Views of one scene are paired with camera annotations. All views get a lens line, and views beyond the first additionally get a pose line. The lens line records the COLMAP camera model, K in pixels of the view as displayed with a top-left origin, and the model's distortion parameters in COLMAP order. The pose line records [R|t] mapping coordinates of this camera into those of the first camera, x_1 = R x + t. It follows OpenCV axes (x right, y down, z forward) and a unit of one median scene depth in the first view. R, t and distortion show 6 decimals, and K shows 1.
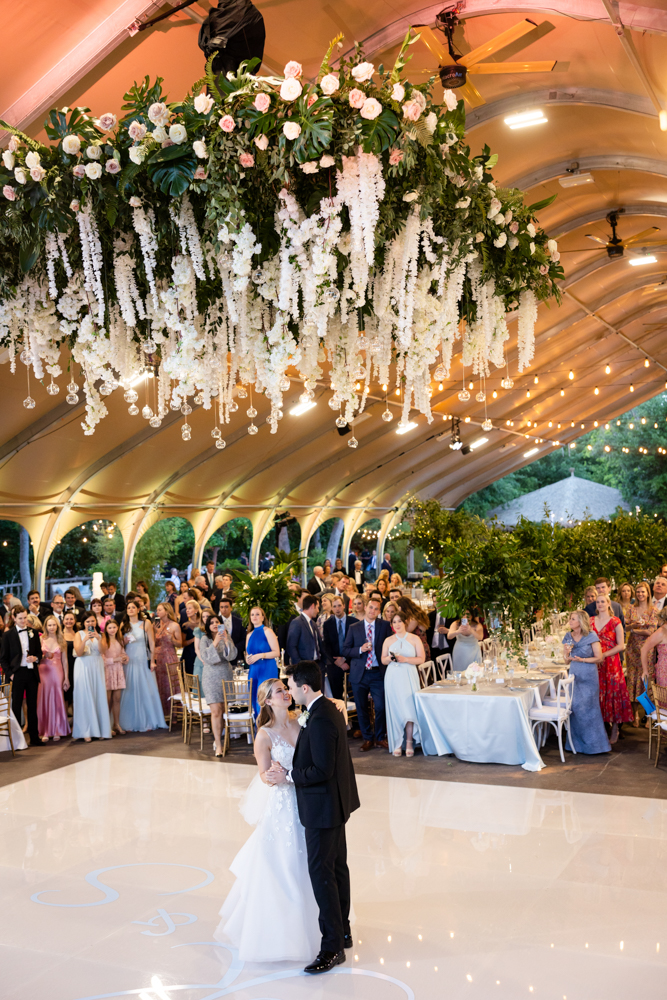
lens RADIAL K [[1053.6, 0, 326.3], [0, 1053.6, 500.8], [0, 0, 1]] dist [-0.009904, 0.000000]
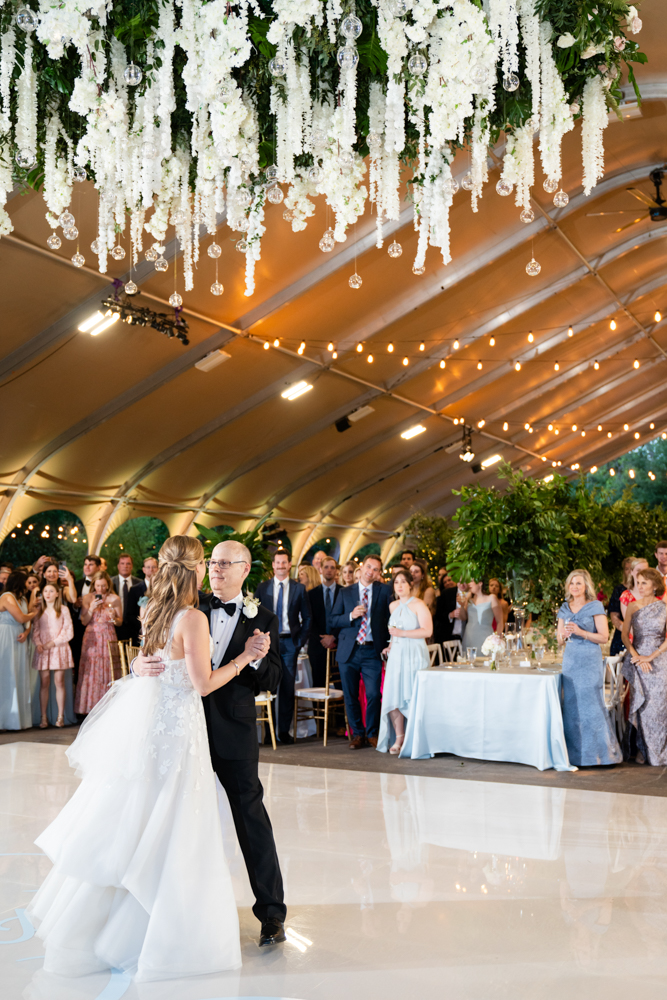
lens RADIAL K [[1074.7, 0, 337.4], [0, 1074.7, 506.7], [0, 0, 1]] dist [0.006379, 0.000000]
pose [[0.999230, 0.038217, 0.008925, 0.008739], [-0.037680, 0.997824, -0.054104, 0.065642], [-0.010974, 0.053726, 0.998495, 0.125516]]
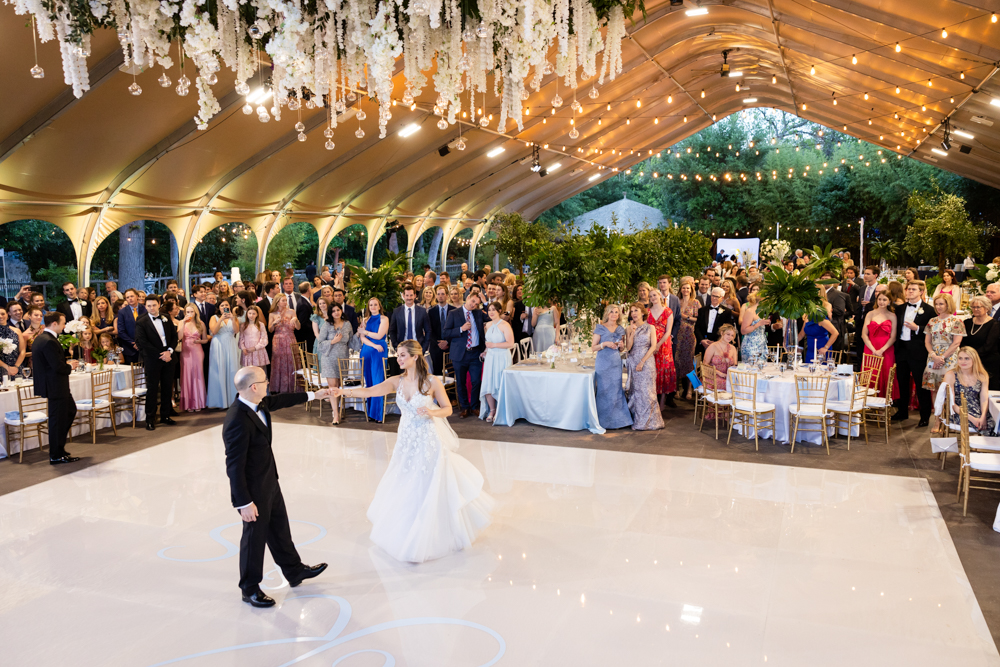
lens RADIAL K [[816.8, 0, 504.2], [0, 816.8, 335.2], [0, 0, 1]] dist [0.004707, -0.007811]
pose [[0.995588, 0.007884, 0.093500, -0.000477], [-0.021108, 0.989741, 0.141303, 0.008793], [-0.091427, -0.142653, 0.985541, 0.062496]]
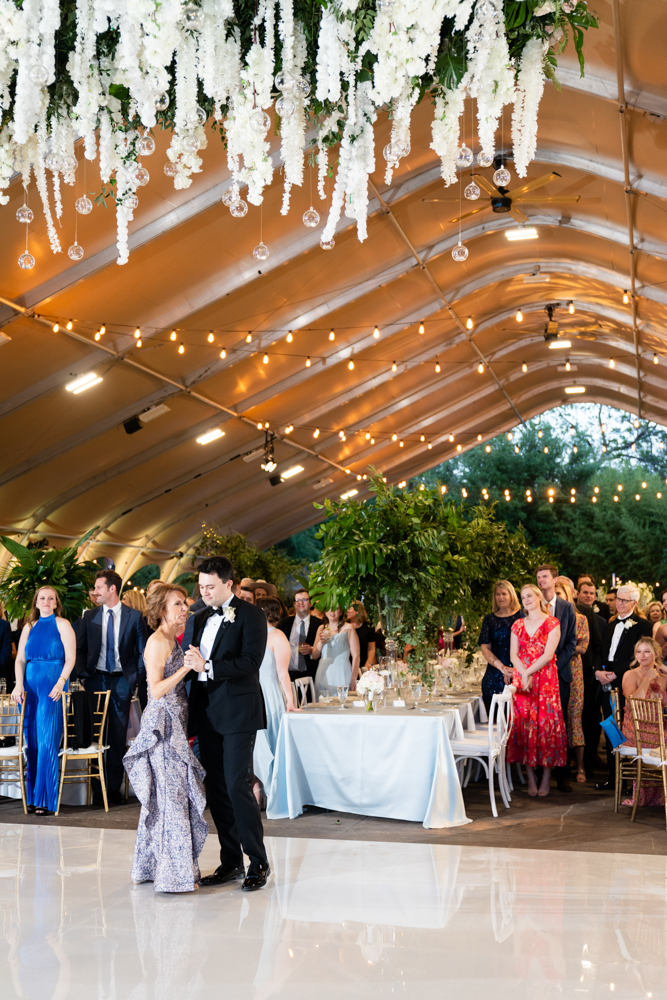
lens RADIAL K [[1220.8, 0, 338.0], [0, 1220.8, 506.8], [0, 0, 1]] dist [0.004728, 0.000000]
pose [[0.974667, 0.056210, 0.216484, -0.033909], [-0.040503, 0.996260, -0.076320, 0.067543], [-0.219965, 0.065619, 0.973298, 0.145181]]
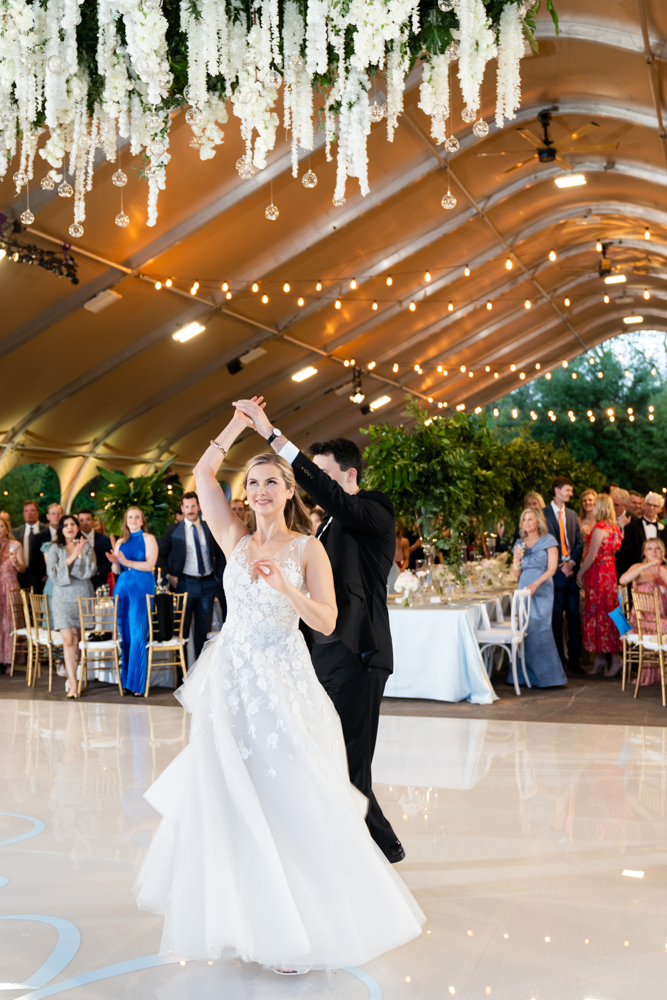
lens RADIAL K [[1058.3, 0, 340.6], [0, 1058.3, 509.0], [0, 0, 1]] dist [-0.000572, 0.000000]
pose [[0.992207, 0.015929, 0.123577, -0.003828], [-0.015832, 0.999873, -0.001770, 0.067074], [-0.123590, -0.000201, 0.992333, 0.138107]]
